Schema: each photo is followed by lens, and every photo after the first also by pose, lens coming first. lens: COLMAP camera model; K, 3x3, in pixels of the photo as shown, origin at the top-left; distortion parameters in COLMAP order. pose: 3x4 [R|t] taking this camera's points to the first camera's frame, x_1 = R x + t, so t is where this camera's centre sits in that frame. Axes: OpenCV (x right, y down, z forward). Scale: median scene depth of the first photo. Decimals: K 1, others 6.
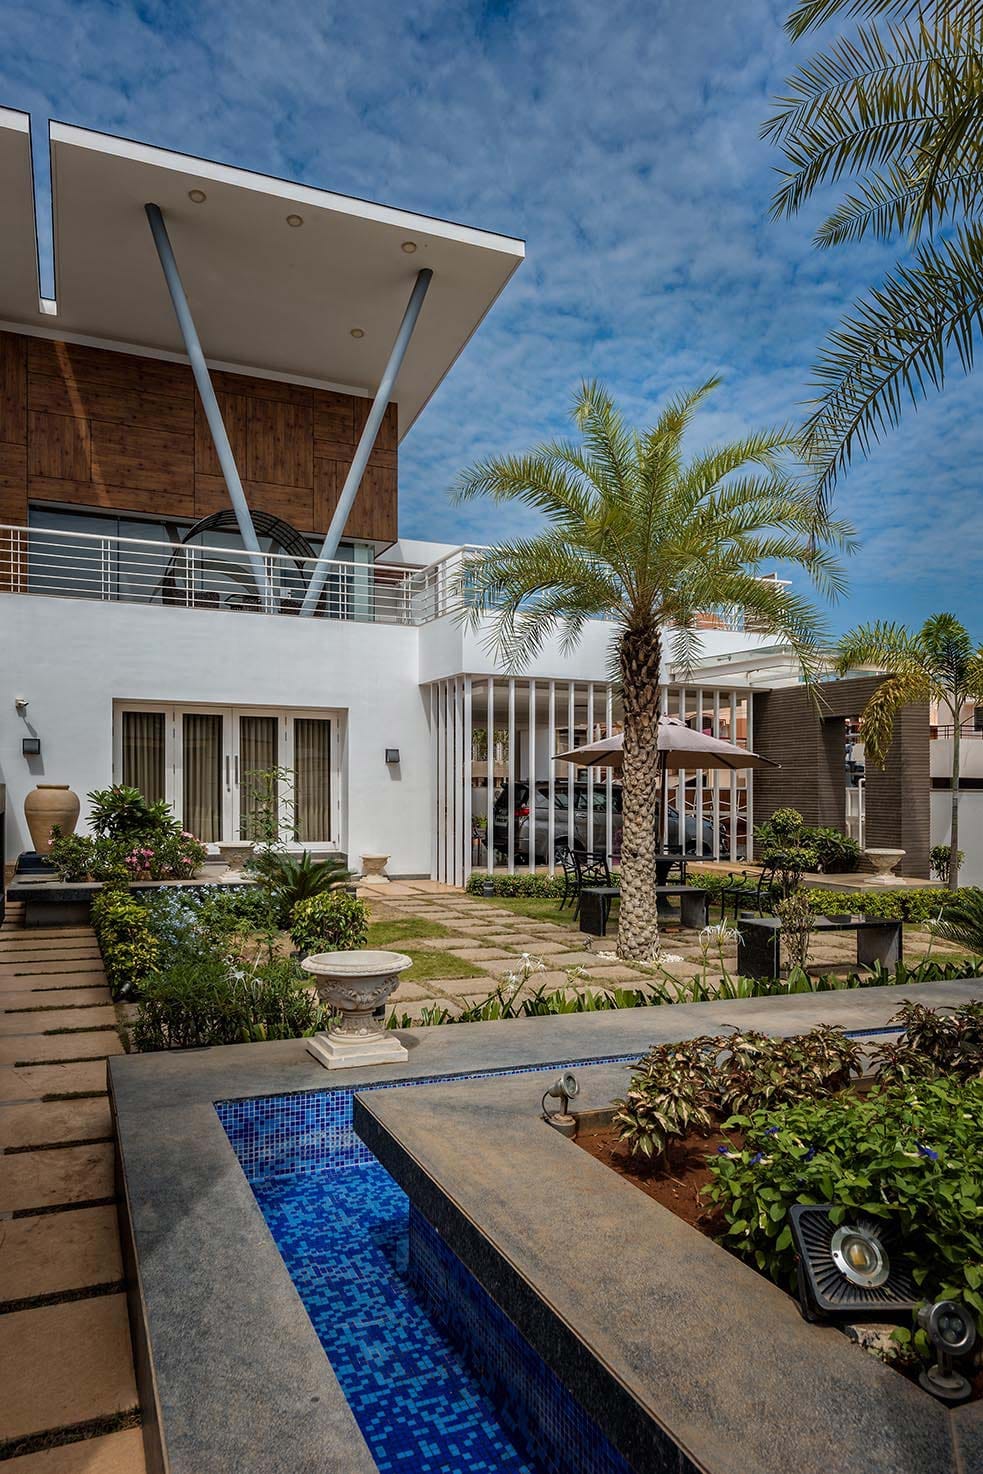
lens RADIAL K [[976.2, 0, 491.5], [0, 976.2, 737.0], [0, 0, 1]] dist [-0.066391, 0.000281]
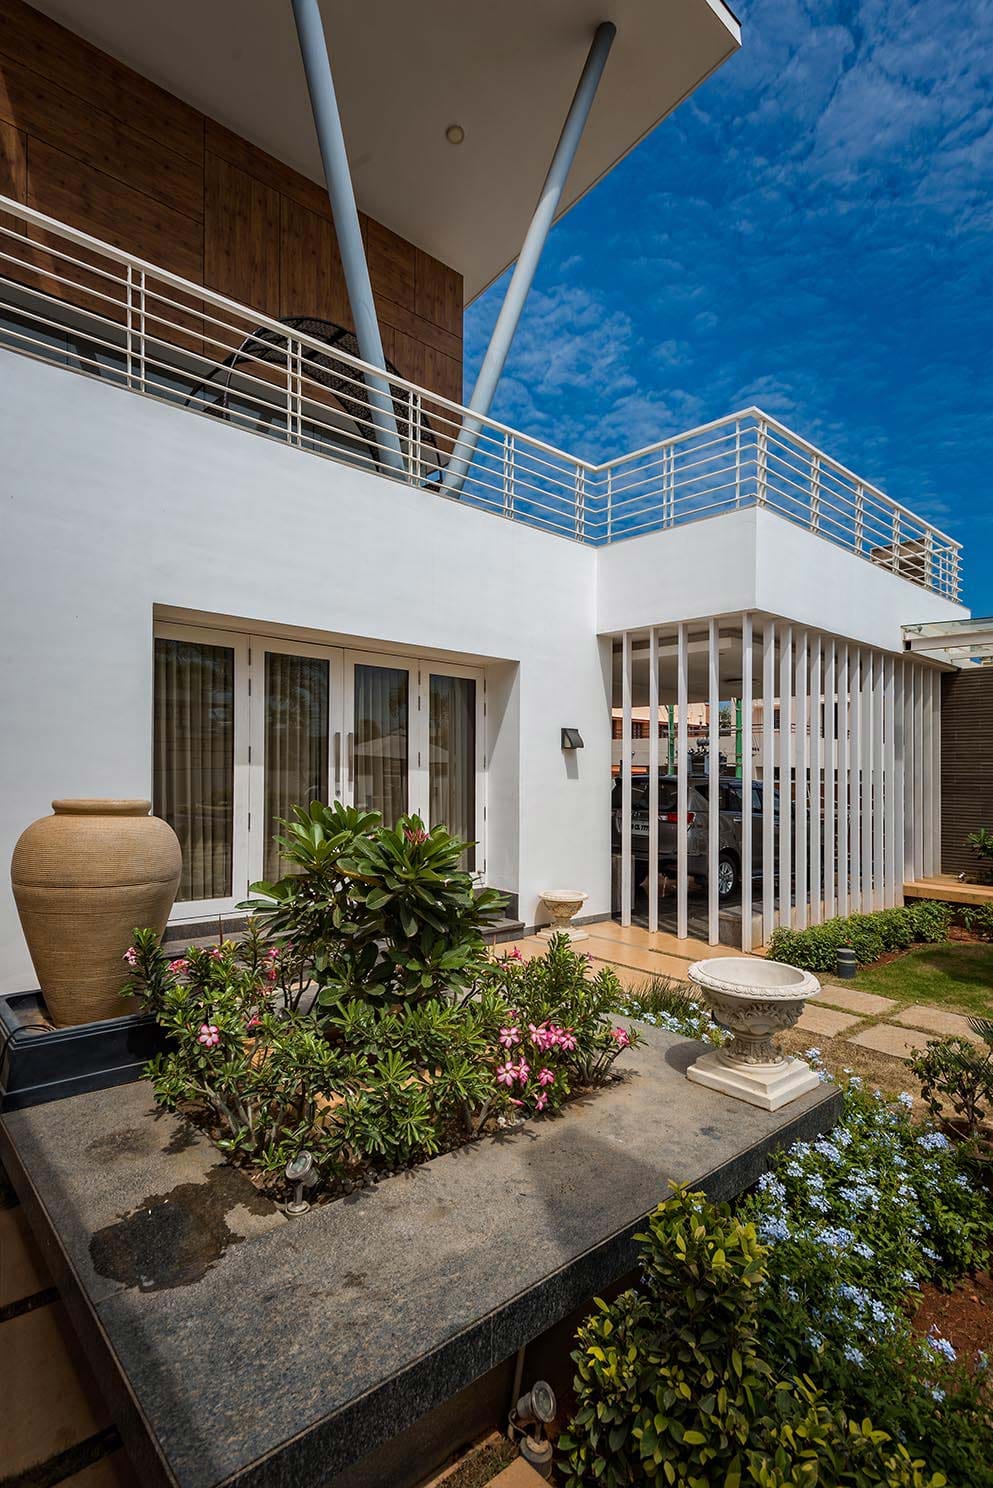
lens RADIAL K [[734.2, 0, 496.2], [0, 734.2, 760.0], [0, 0, 1]] dist [-0.024894, -0.000027]
pose [[0.950780, 0.011554, 0.309652, -0.284241], [-0.023720, 0.999086, 0.035554, 0.016500], [-0.308958, -0.041149, 0.950185, 0.506205]]
